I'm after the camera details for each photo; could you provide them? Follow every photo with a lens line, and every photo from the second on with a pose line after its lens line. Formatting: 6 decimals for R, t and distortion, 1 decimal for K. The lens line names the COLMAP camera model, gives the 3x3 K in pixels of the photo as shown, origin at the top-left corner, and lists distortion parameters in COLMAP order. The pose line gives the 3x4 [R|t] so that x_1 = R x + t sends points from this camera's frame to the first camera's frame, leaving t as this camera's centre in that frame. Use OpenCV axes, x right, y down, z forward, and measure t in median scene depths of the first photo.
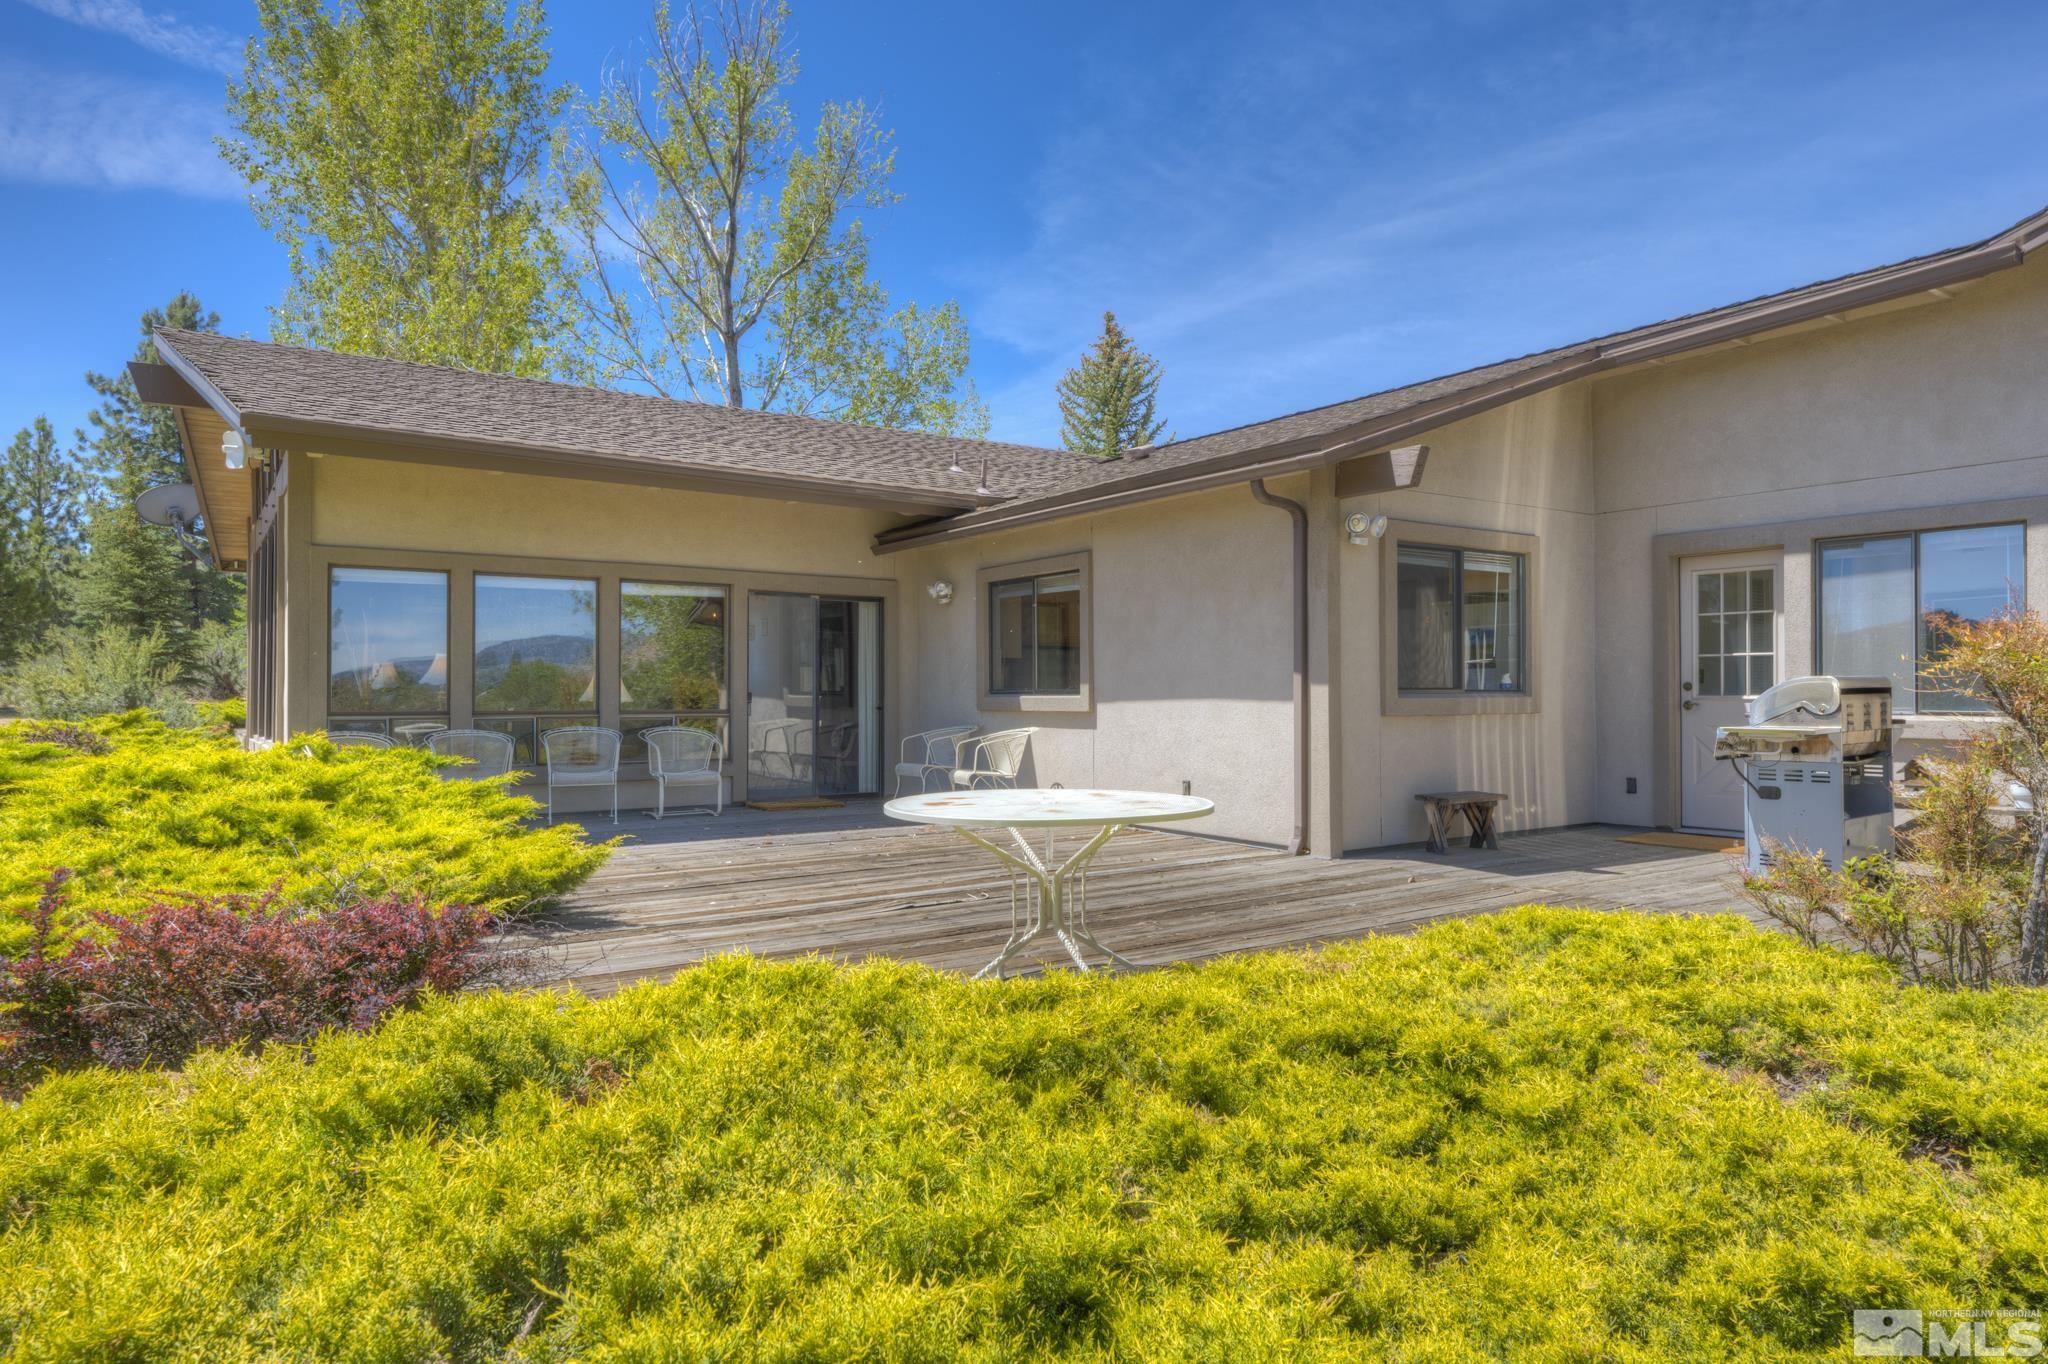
lens RADIAL K [[1222.8, 0, 1024.0], [0, 1222.8, 682.0], [0, 0, 1]] dist [-0.002260, -0.001371]
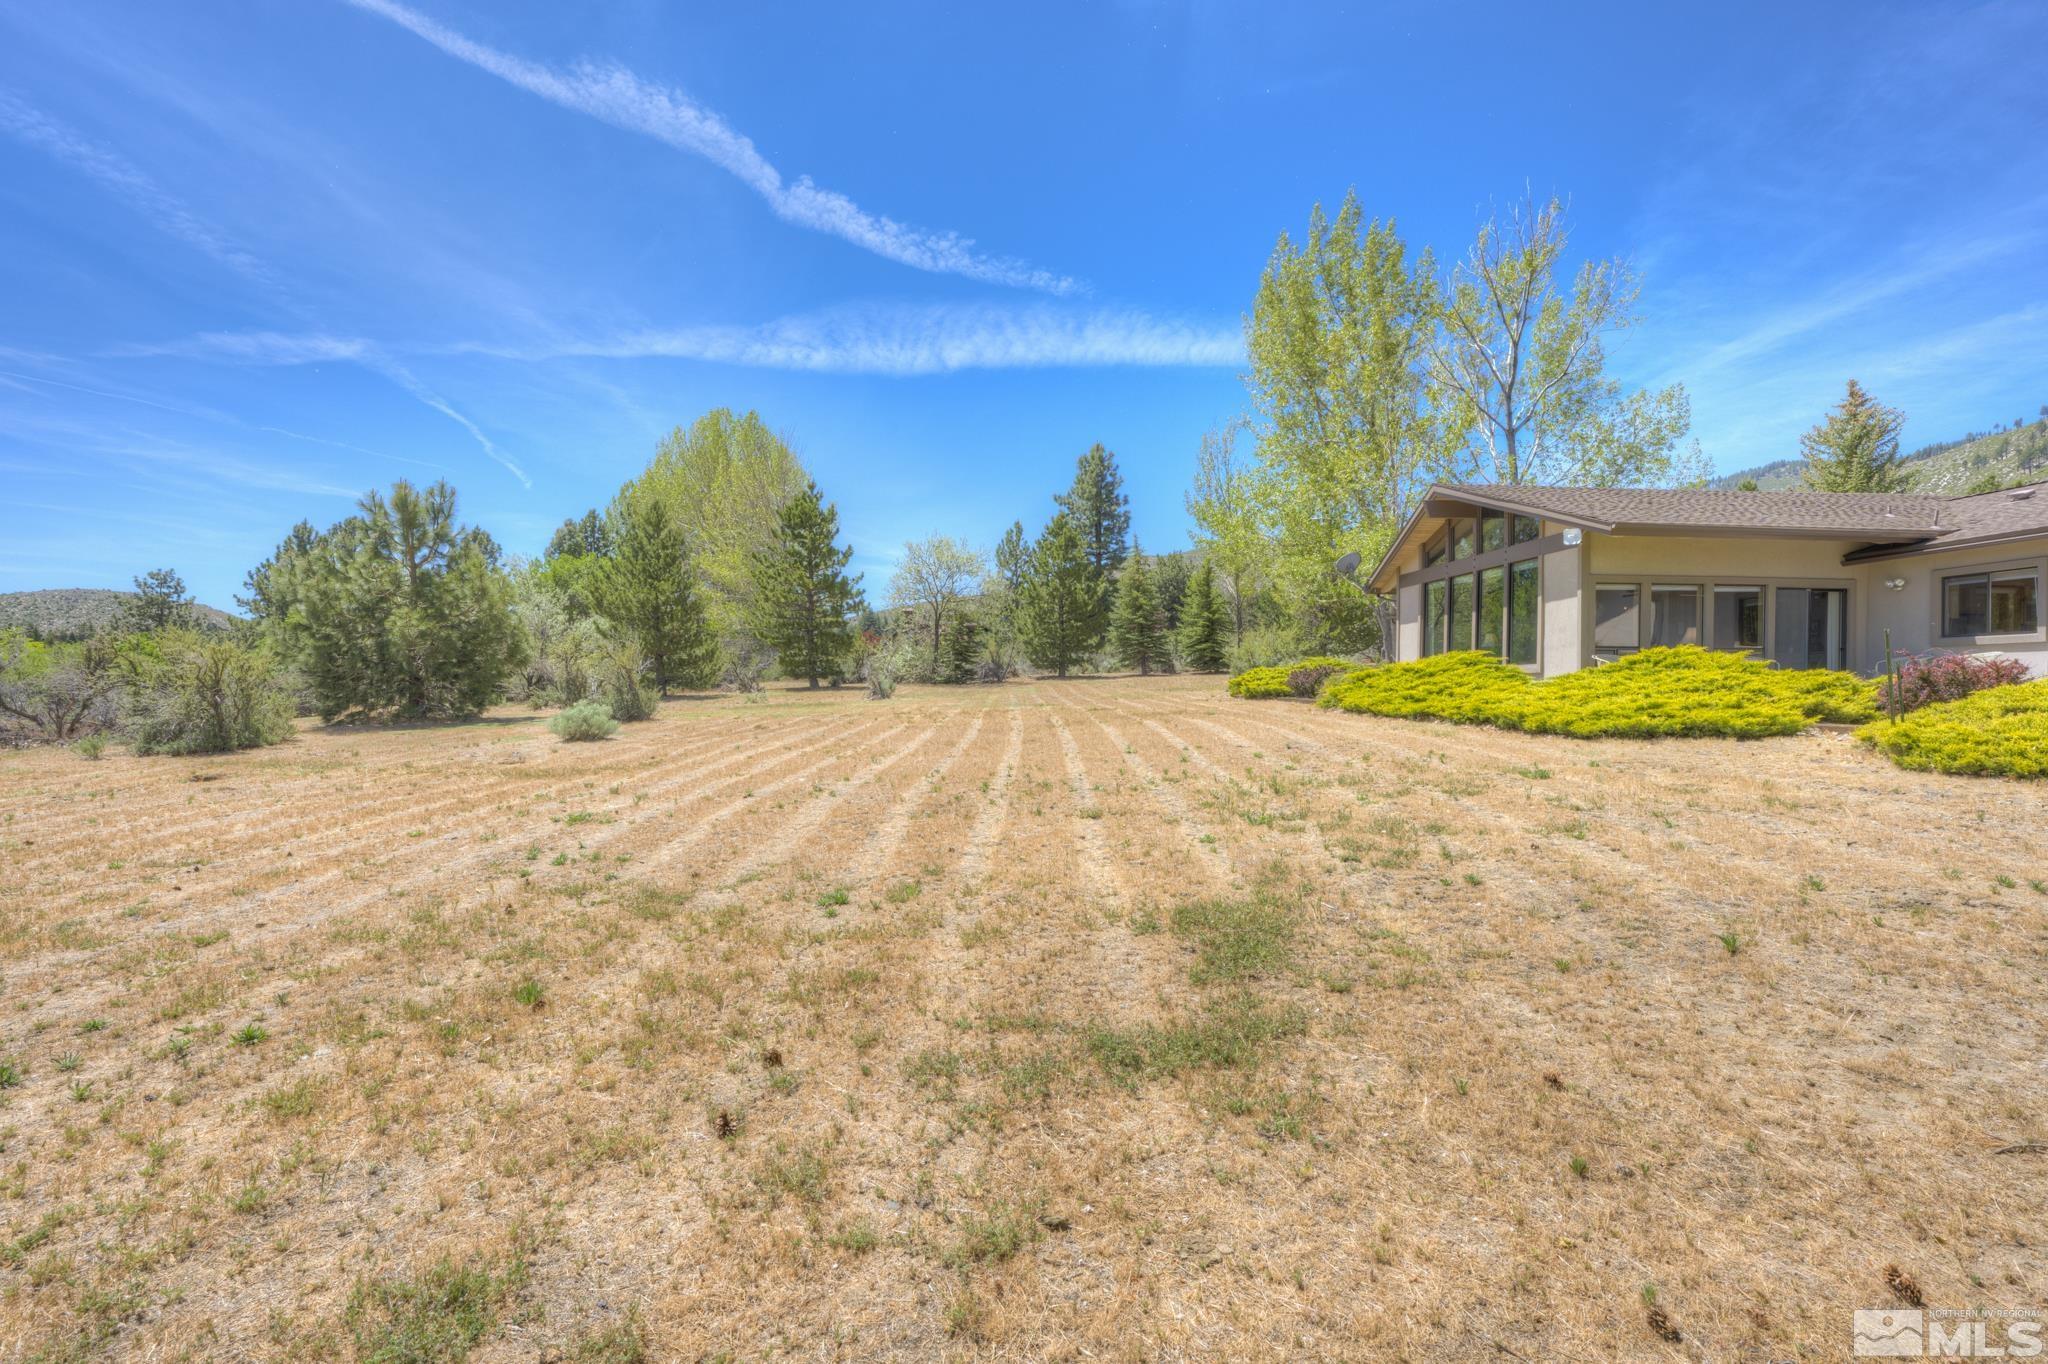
lens RADIAL K [[974.5, 0, 1024.0], [0, 974.5, 682.0], [0, 0, 1]] dist [0.018148, -0.000200]
pose [[0.865735, 0.011655, -0.500367, -0.159876], [-0.016762, 0.999843, -0.005714, 0.036190], [0.500222, 0.013334, 0.865795, -0.328281]]
